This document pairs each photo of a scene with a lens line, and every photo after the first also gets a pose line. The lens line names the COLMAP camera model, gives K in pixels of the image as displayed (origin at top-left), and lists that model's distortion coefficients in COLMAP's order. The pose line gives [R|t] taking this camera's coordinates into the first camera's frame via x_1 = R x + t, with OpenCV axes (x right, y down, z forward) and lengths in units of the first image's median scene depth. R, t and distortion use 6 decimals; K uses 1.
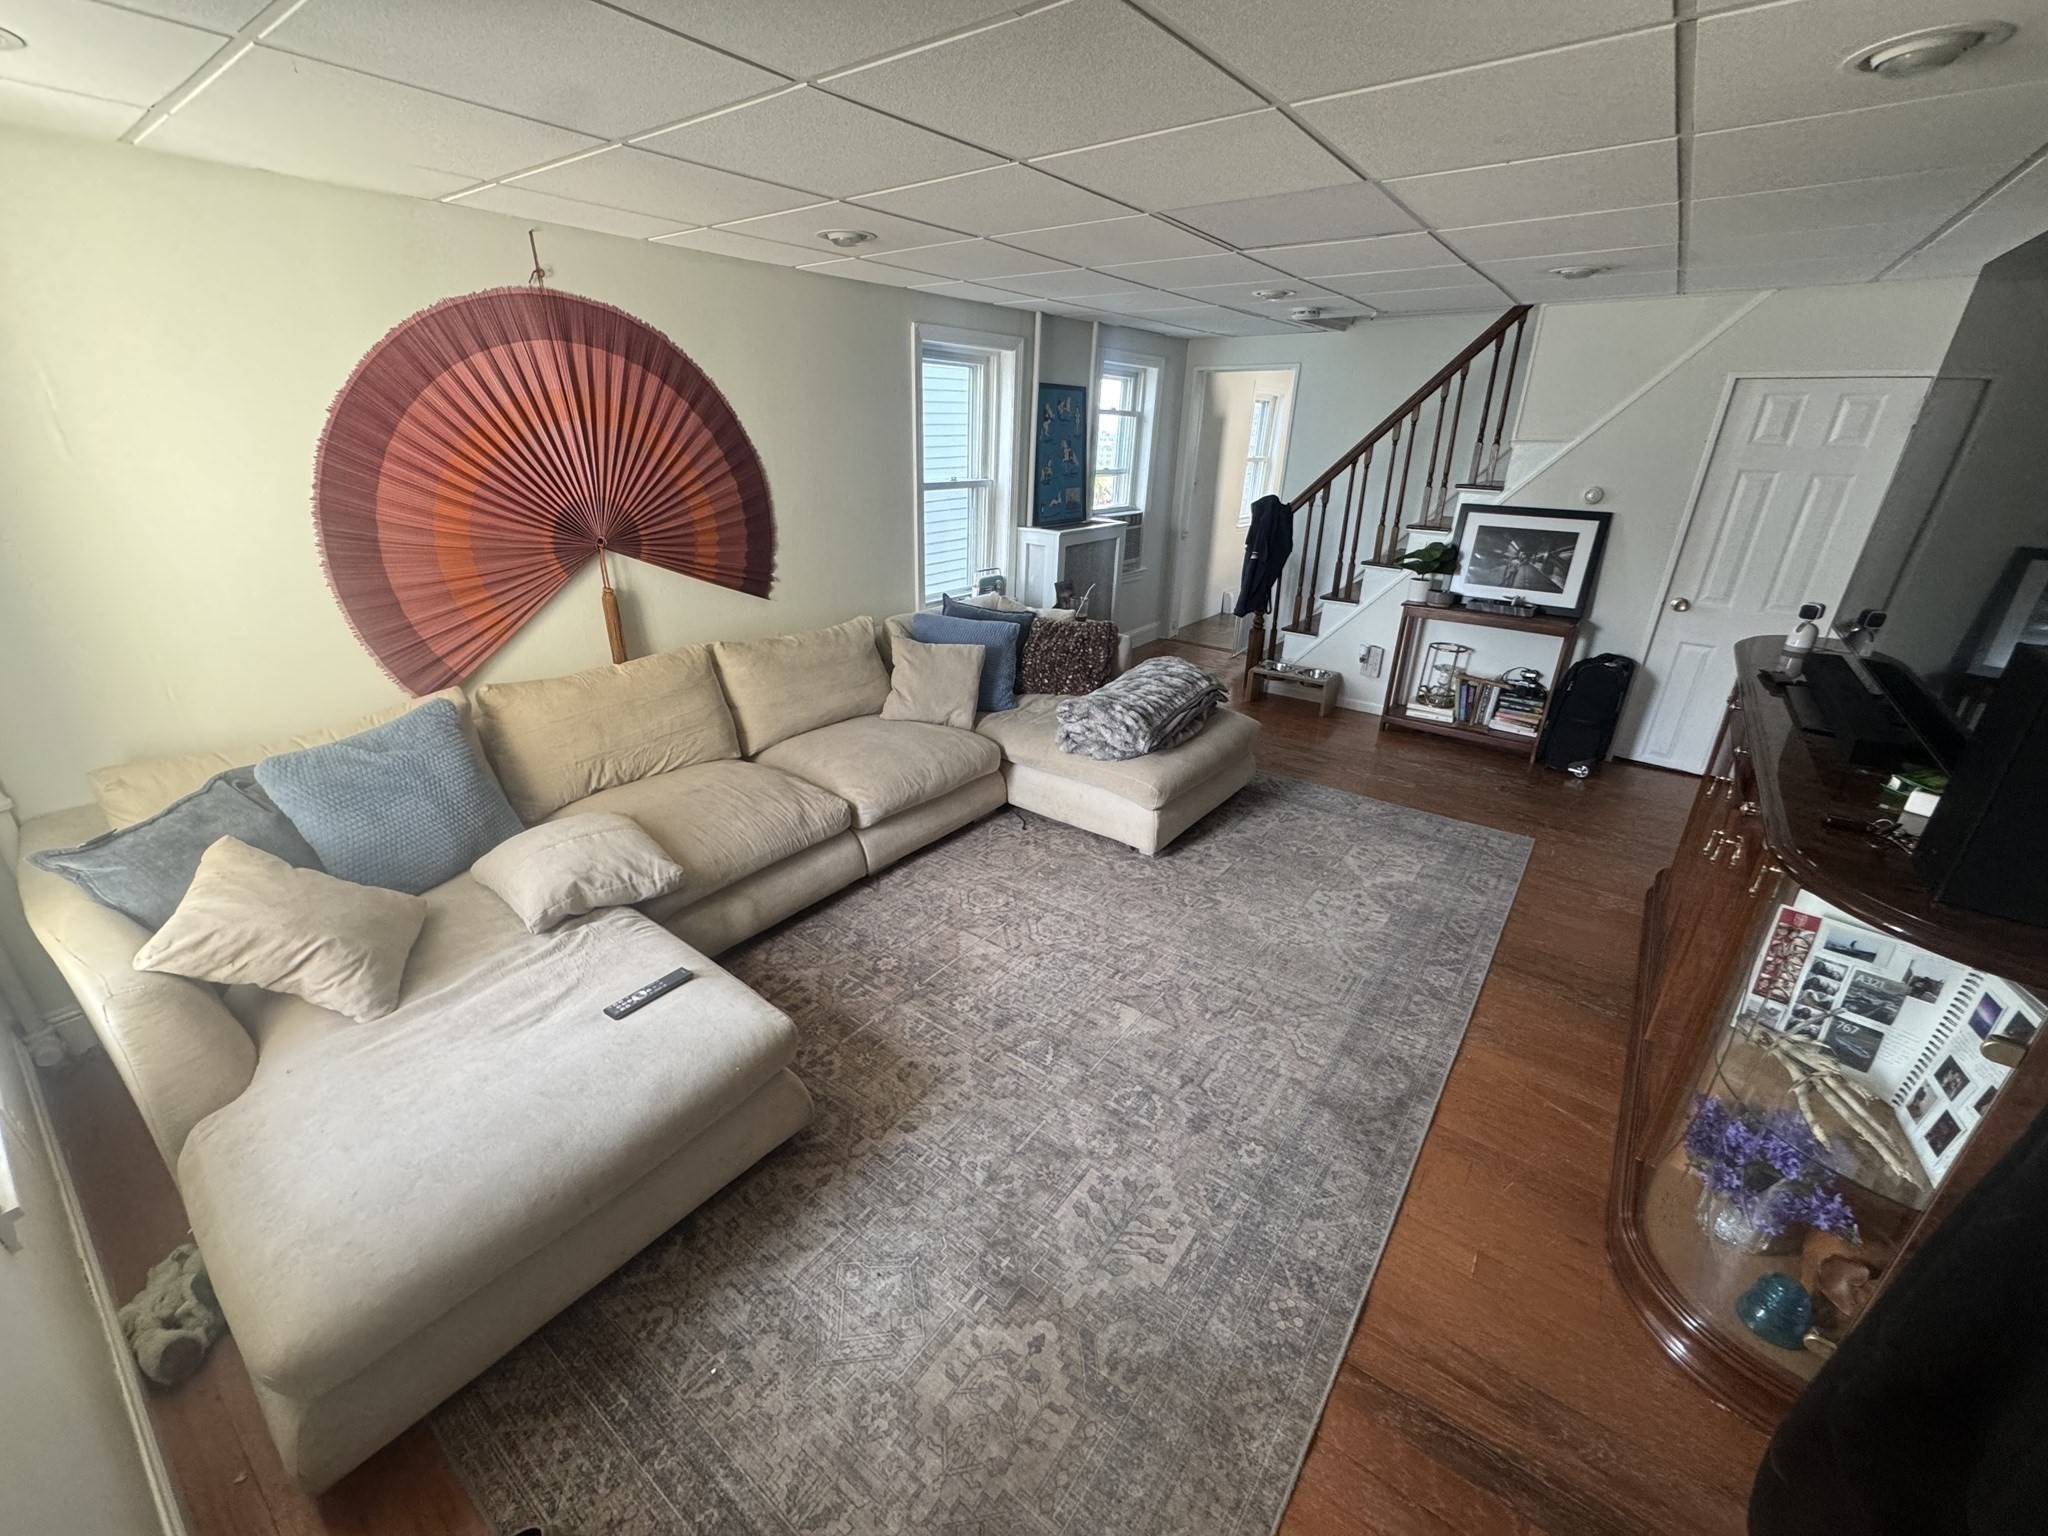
lens RADIAL K [[818.1, 0, 1020.6], [0, 818.1, 770.2], [0, 0, 1]] dist [0.002733, 0.000274]
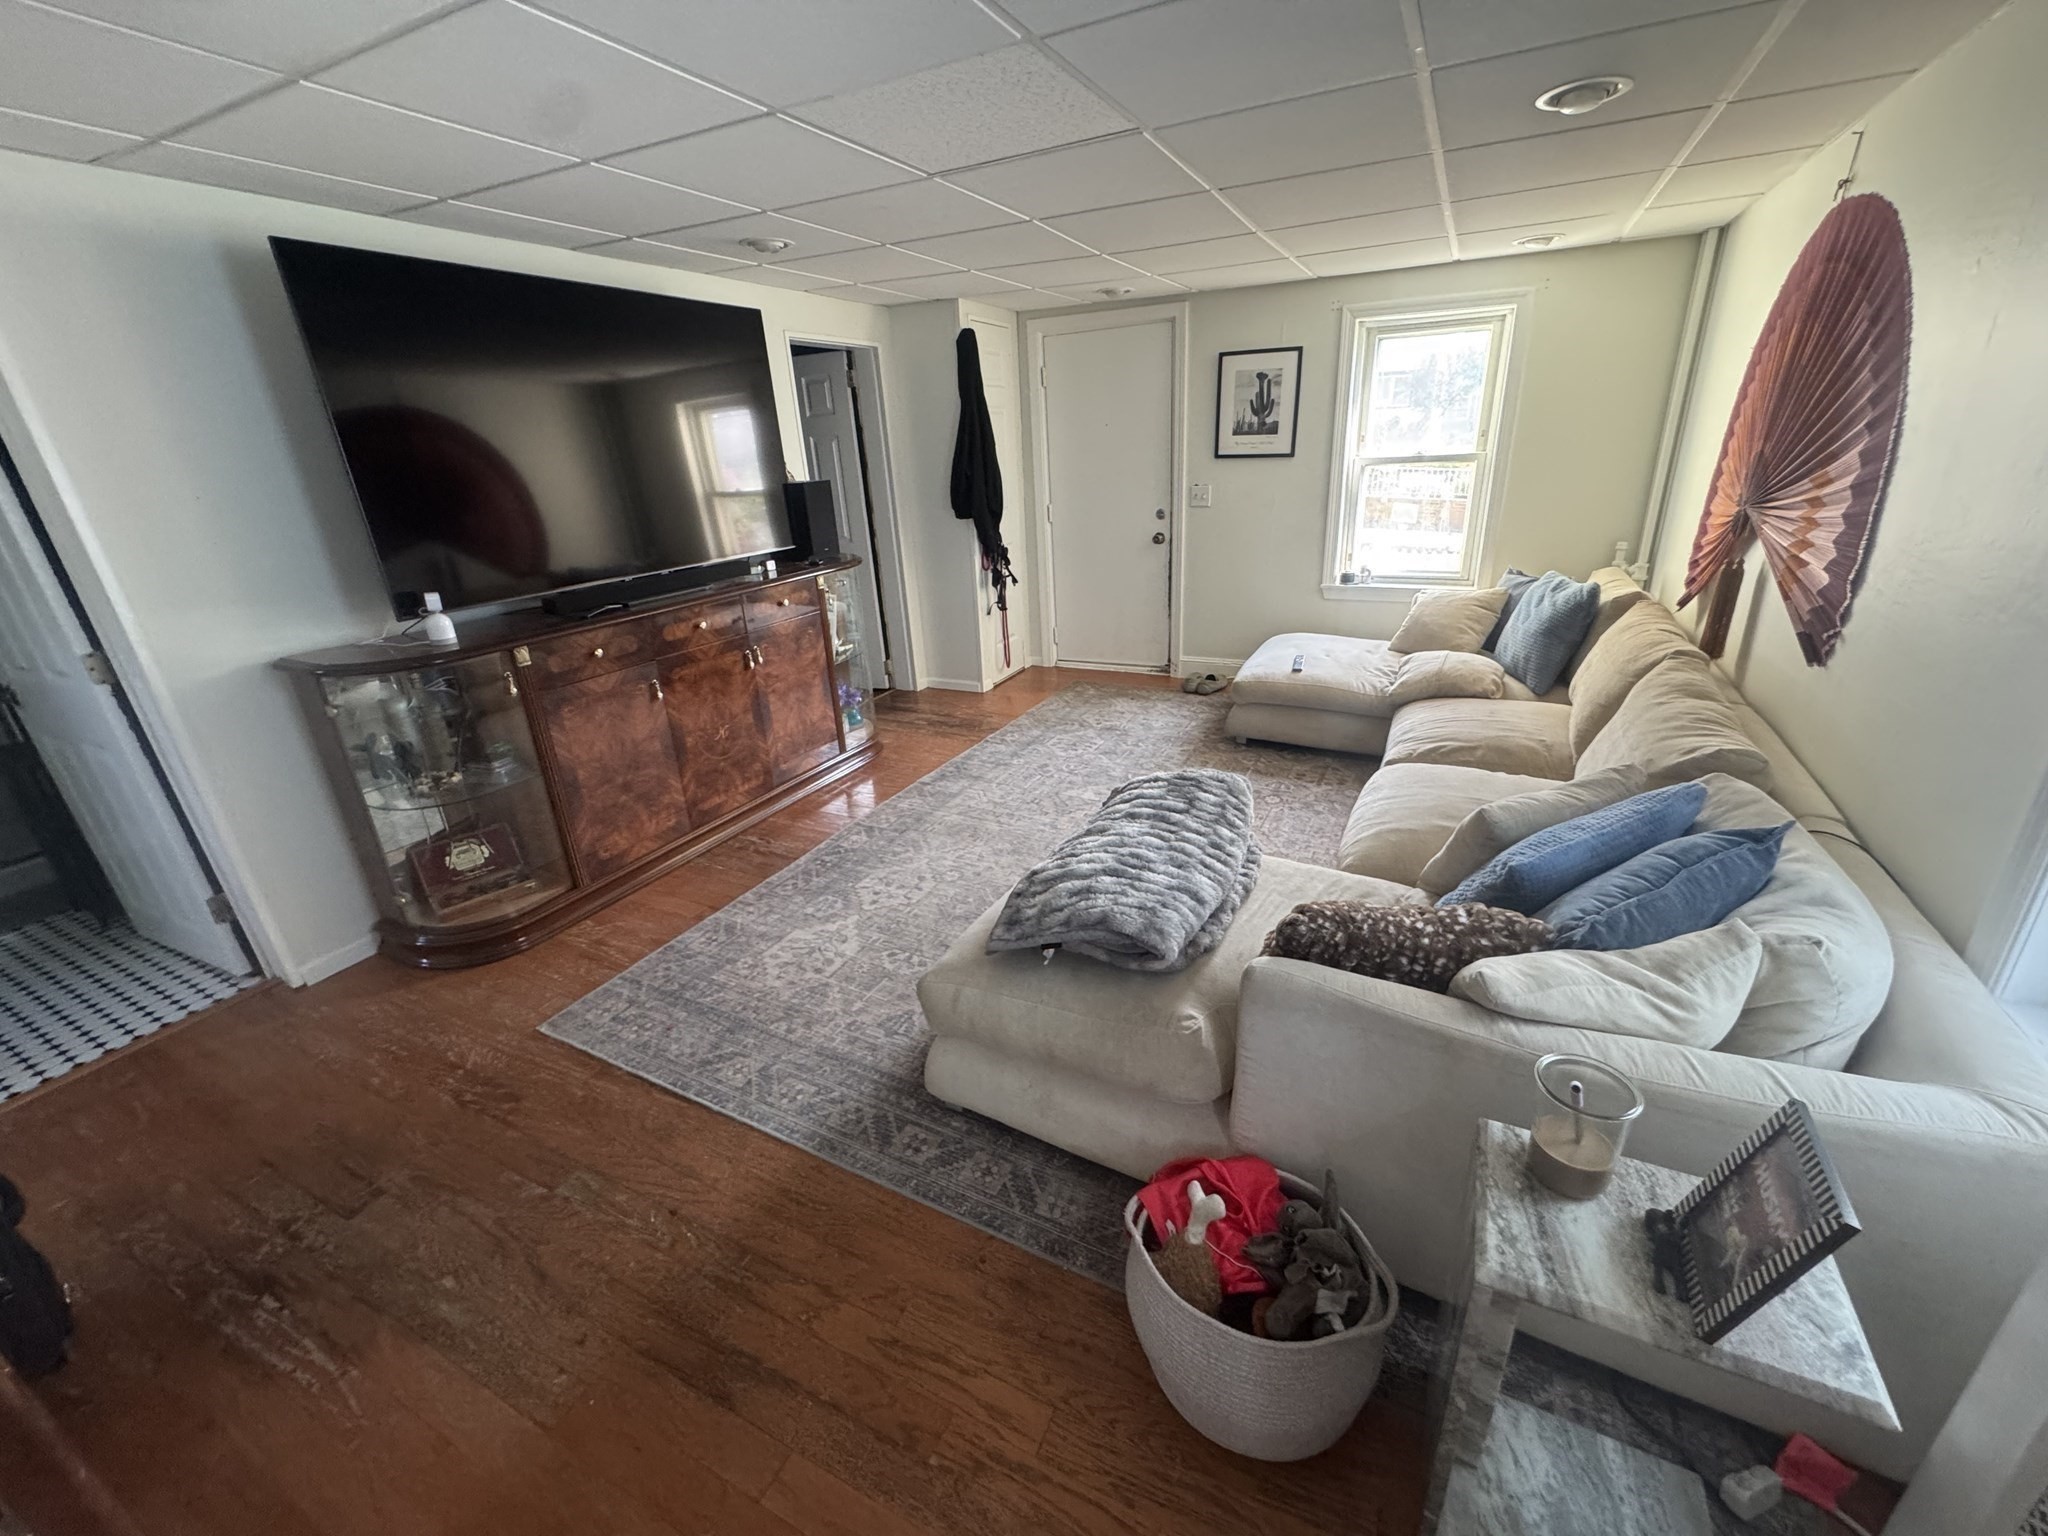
lens RADIAL K [[818.1, 0, 1031.5], [0, 818.1, 764.3], [0, 0, 1]] dist [0.002733, 0.000274]
pose [[-0.983944, 0.091688, -0.153128, 0.461340], [-0.041800, 0.715718, 0.697137, -0.783077], [0.173515, 0.692344, -0.700394, 1.998460]]
